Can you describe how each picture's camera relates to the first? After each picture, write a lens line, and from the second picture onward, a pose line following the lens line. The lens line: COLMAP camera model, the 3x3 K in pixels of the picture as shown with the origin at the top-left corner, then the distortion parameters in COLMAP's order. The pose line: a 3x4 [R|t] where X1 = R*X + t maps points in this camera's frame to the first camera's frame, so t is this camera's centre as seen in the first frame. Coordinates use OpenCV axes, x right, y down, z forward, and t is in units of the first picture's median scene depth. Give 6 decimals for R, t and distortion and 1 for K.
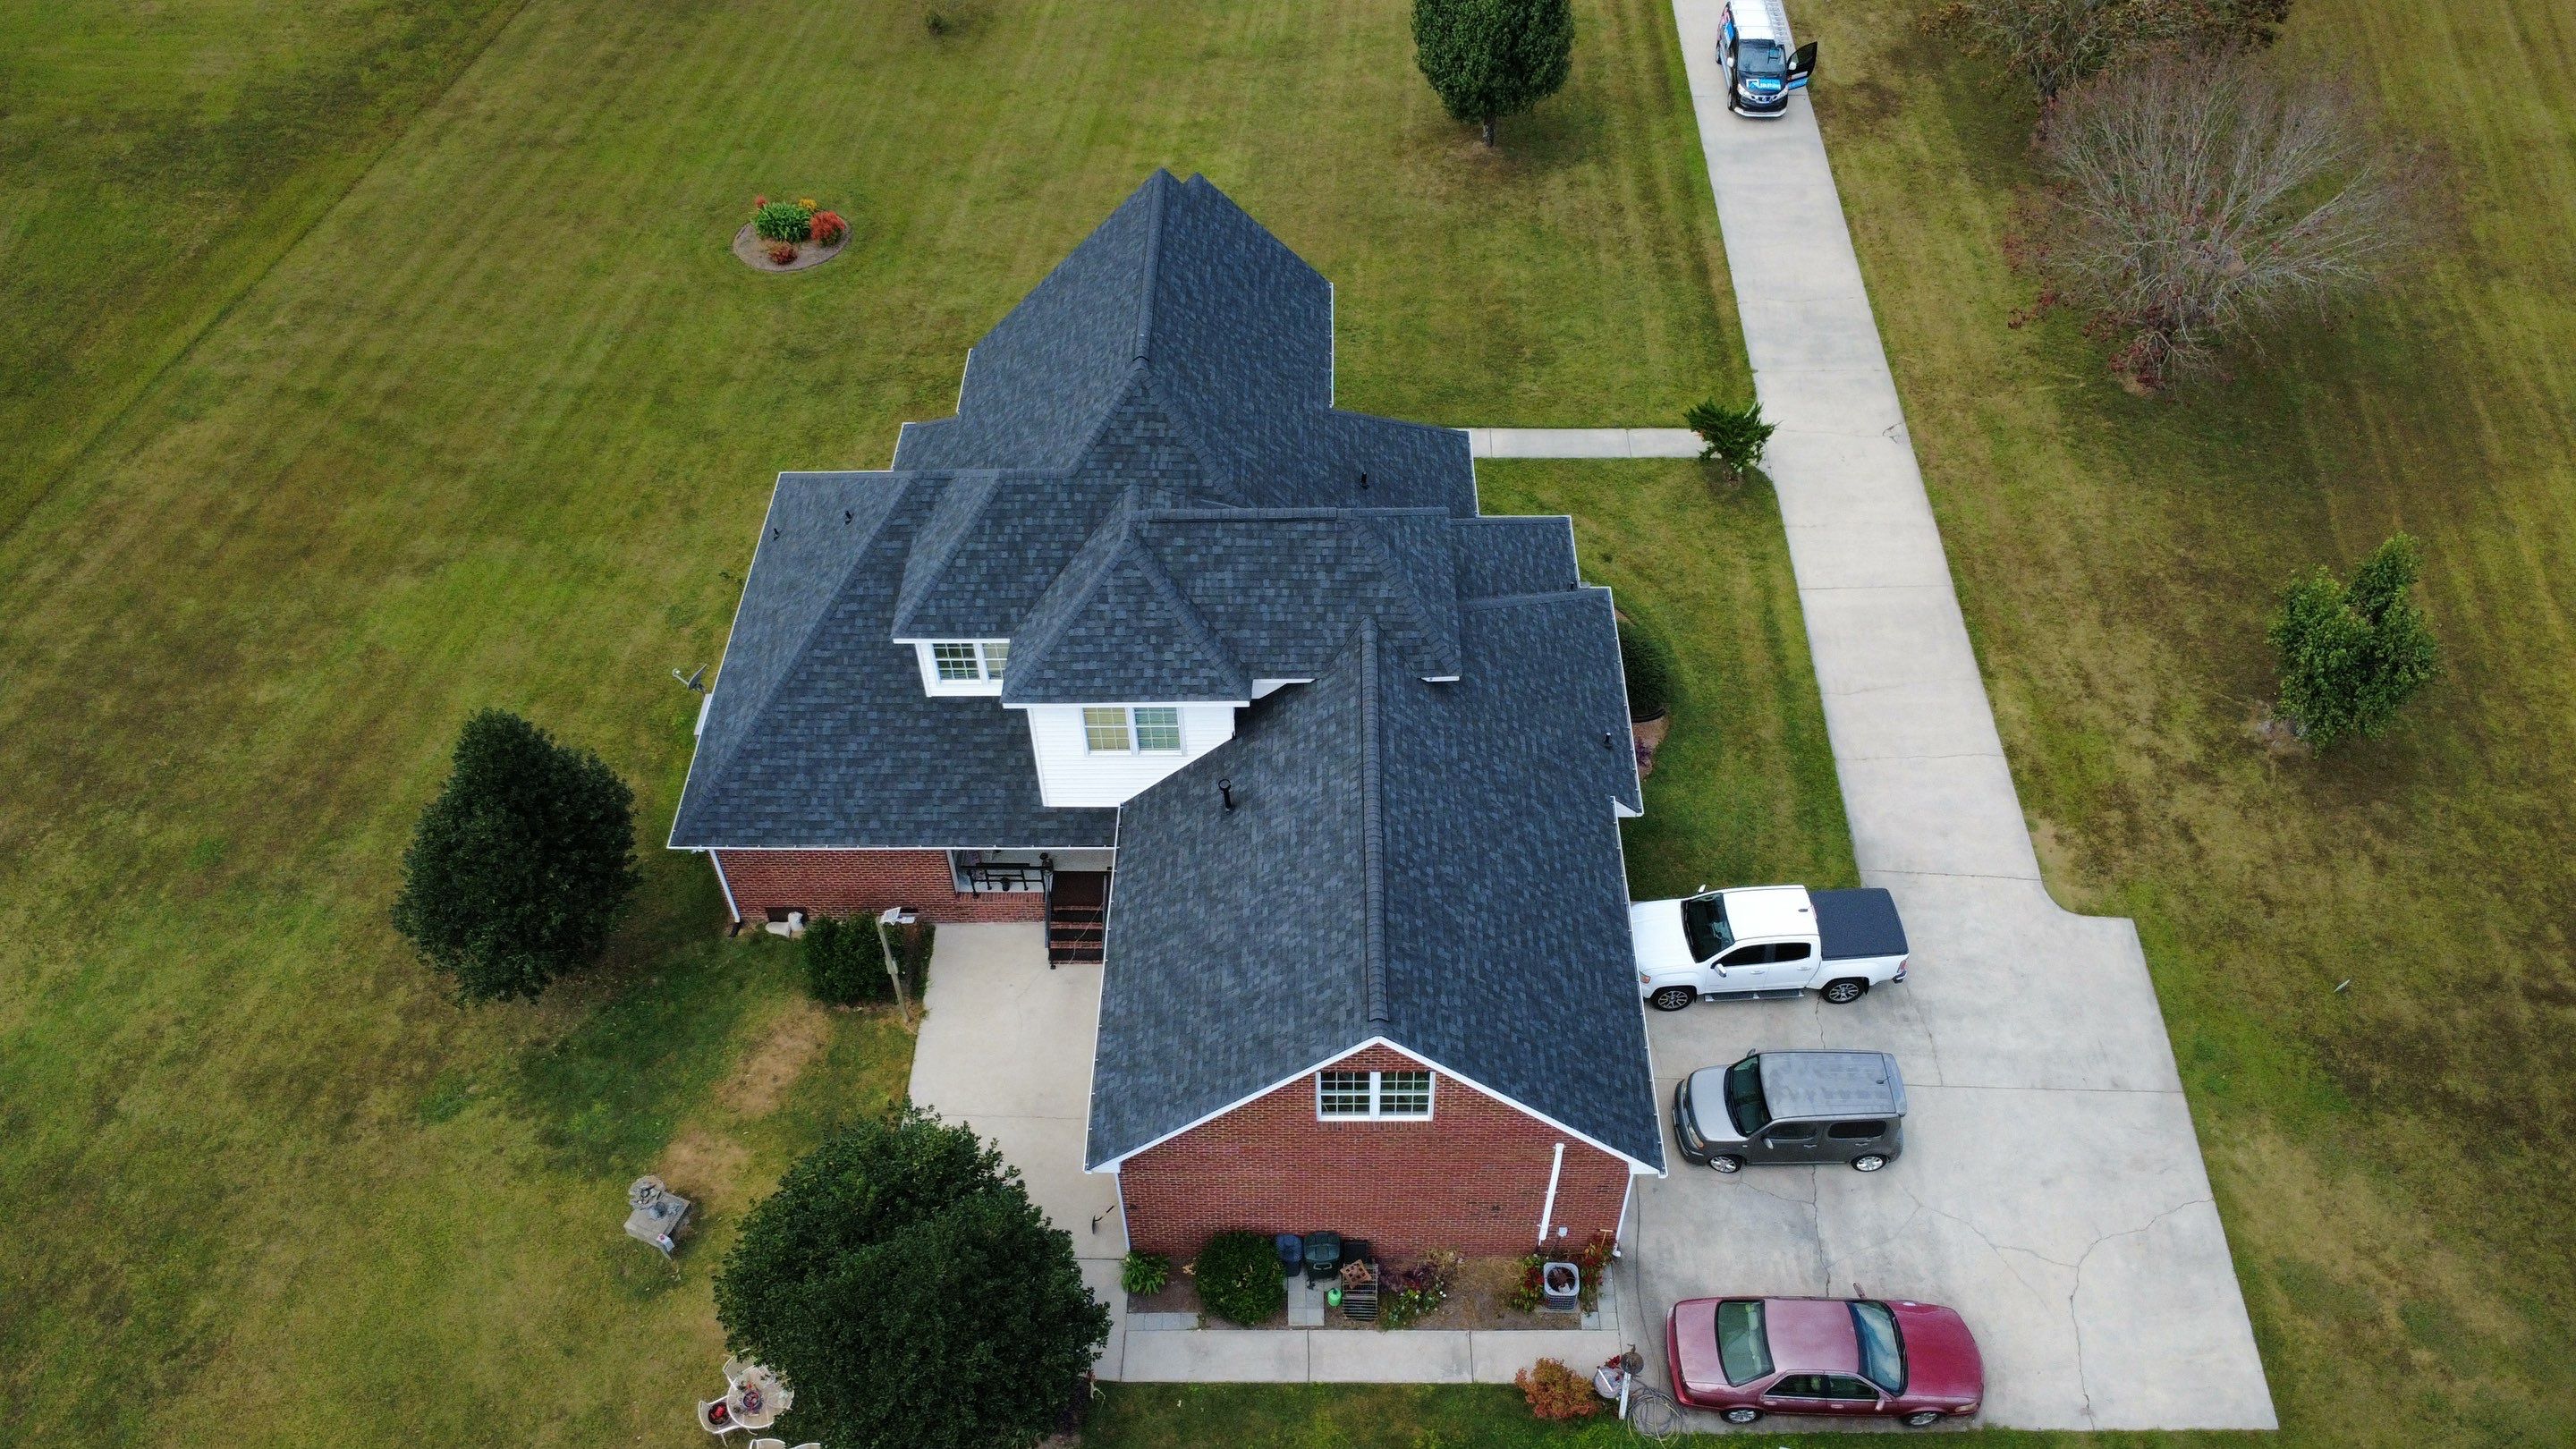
lens RADIAL K [[1885.5, 0, 1287.0], [0, 1885.5, 727.9], [0, 0, 1]] dist [-0.001087, -0.003824]
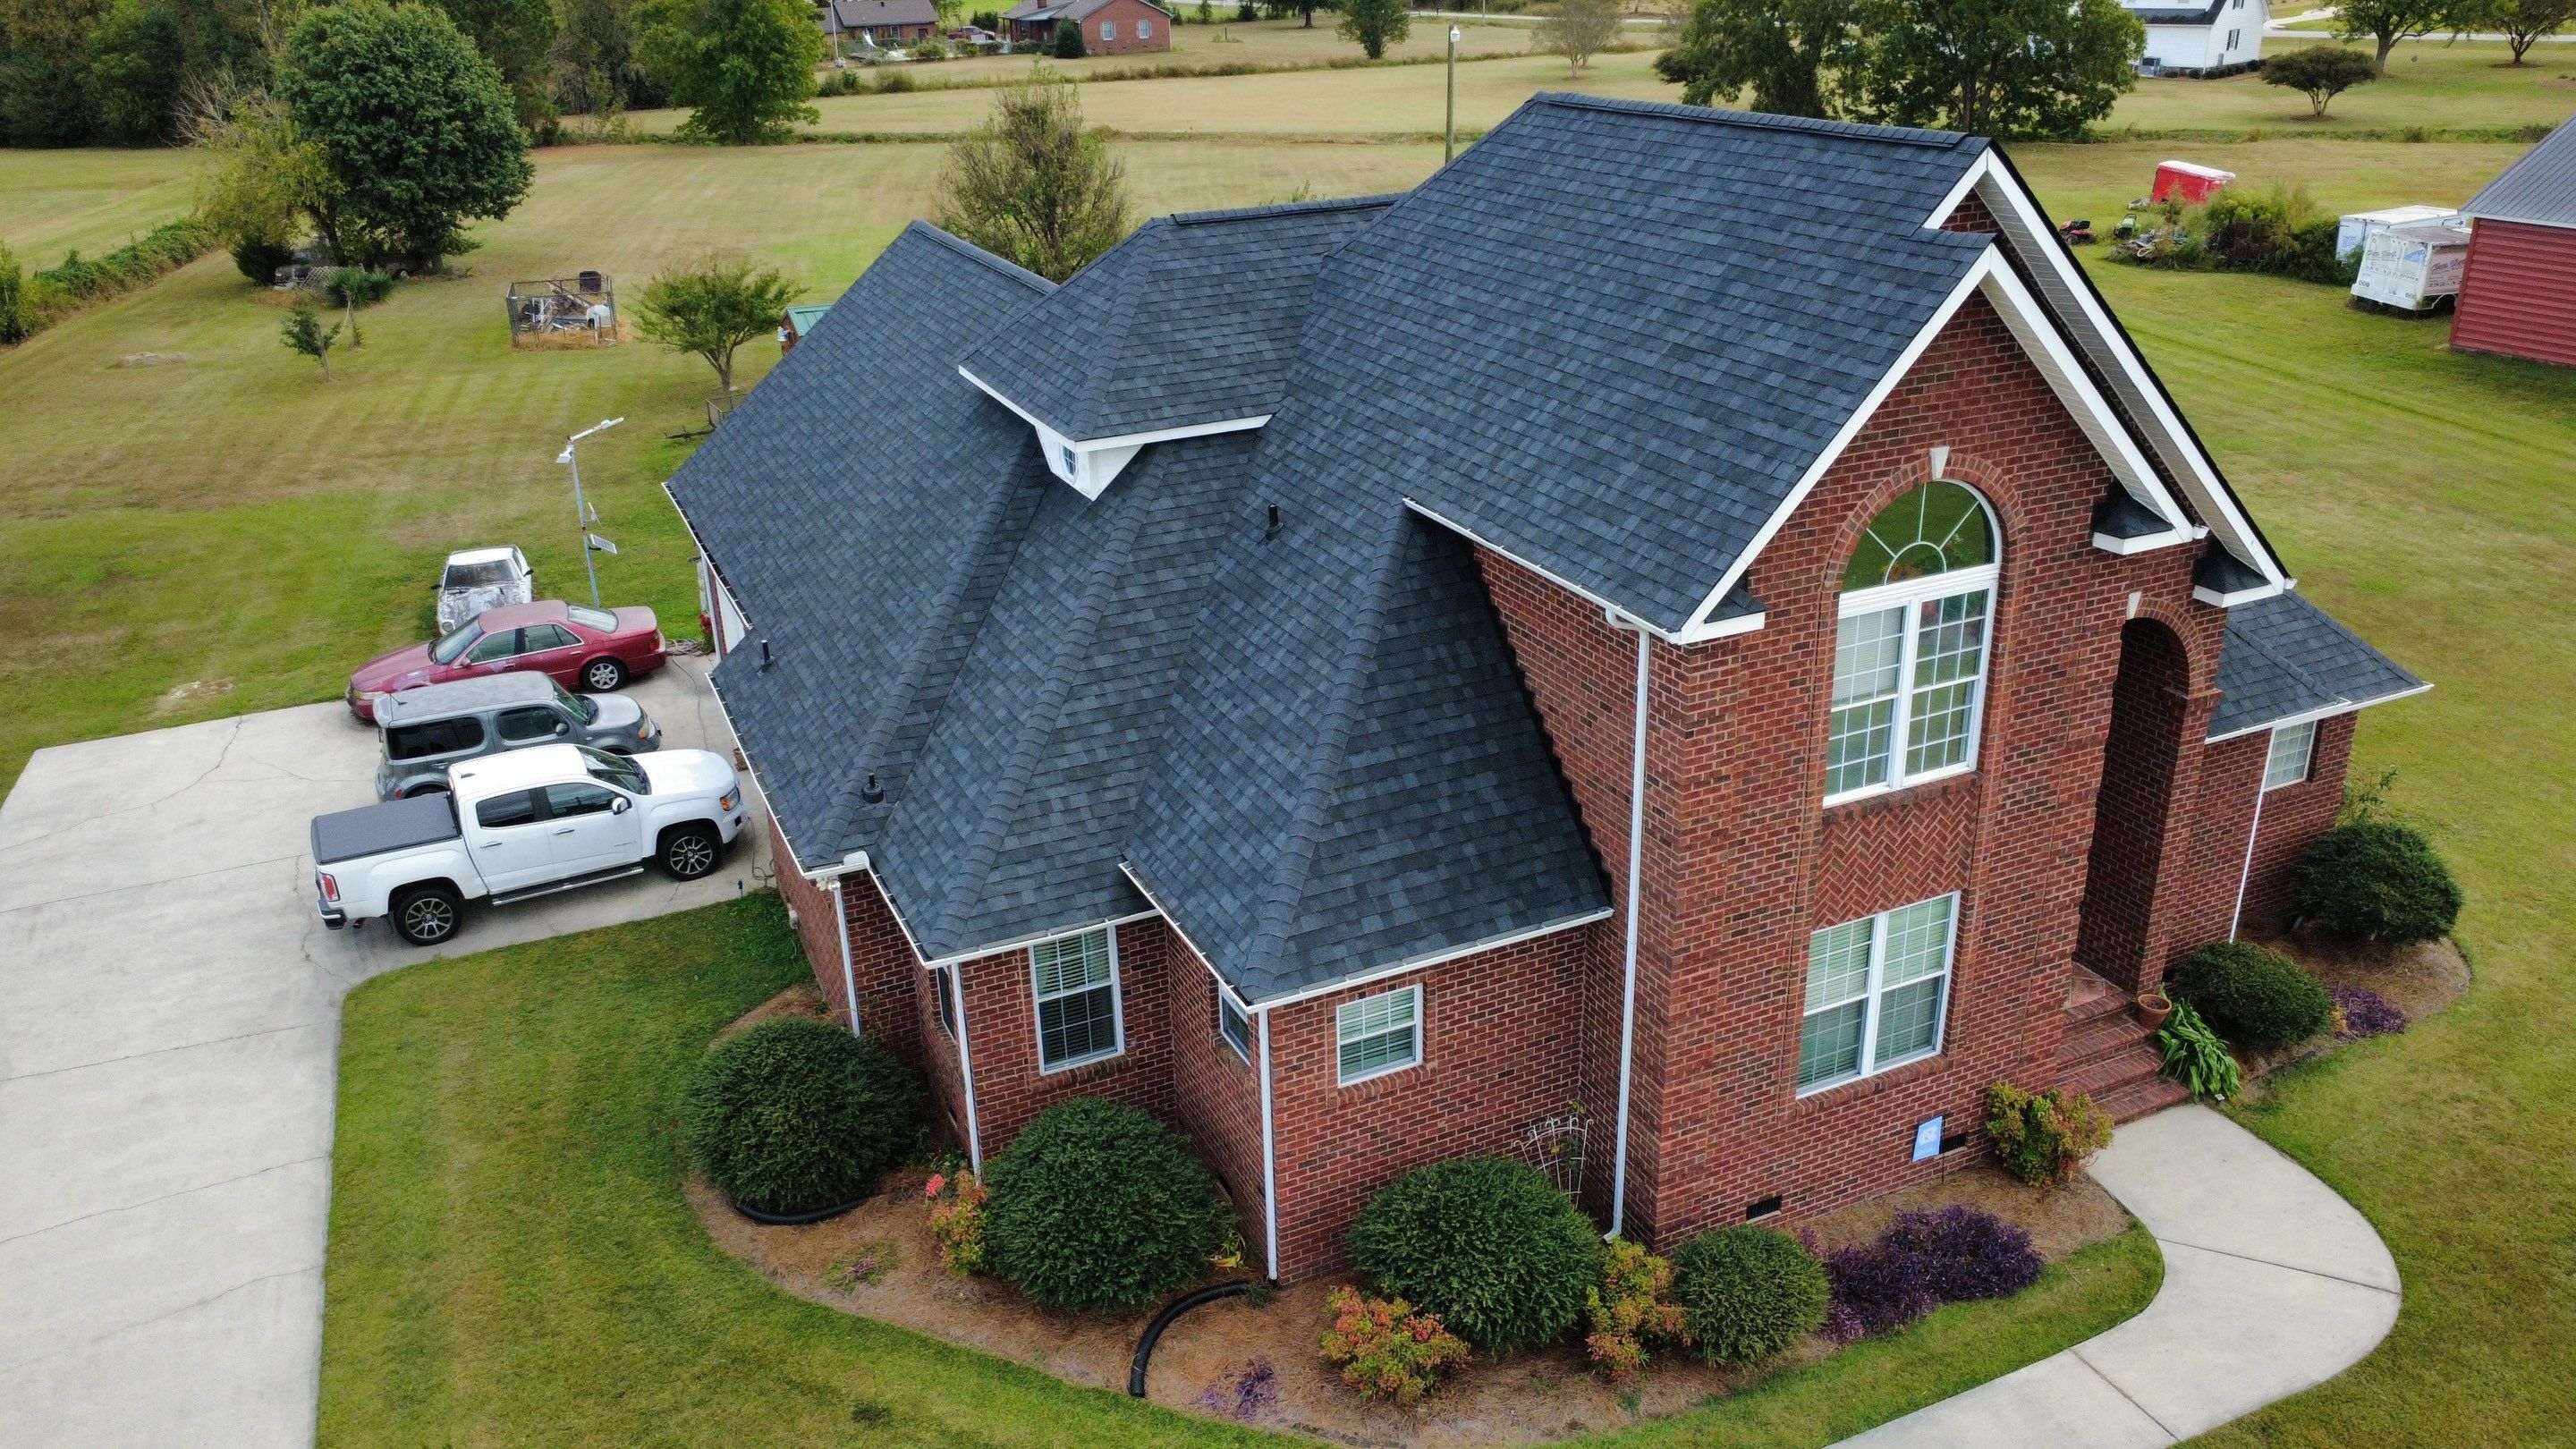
lens RADIAL K [[1885.5, 0, 1287.5], [0, 1885.5, 728.6], [0, 0, 1]] dist [-0.001087, -0.003824]
pose [[-0.902067, 0.206399, -0.379043, 0.259677], [-0.284801, 0.375217, 0.882100, -0.600882], [0.324288, 0.903666, -0.279688, 1.268005]]
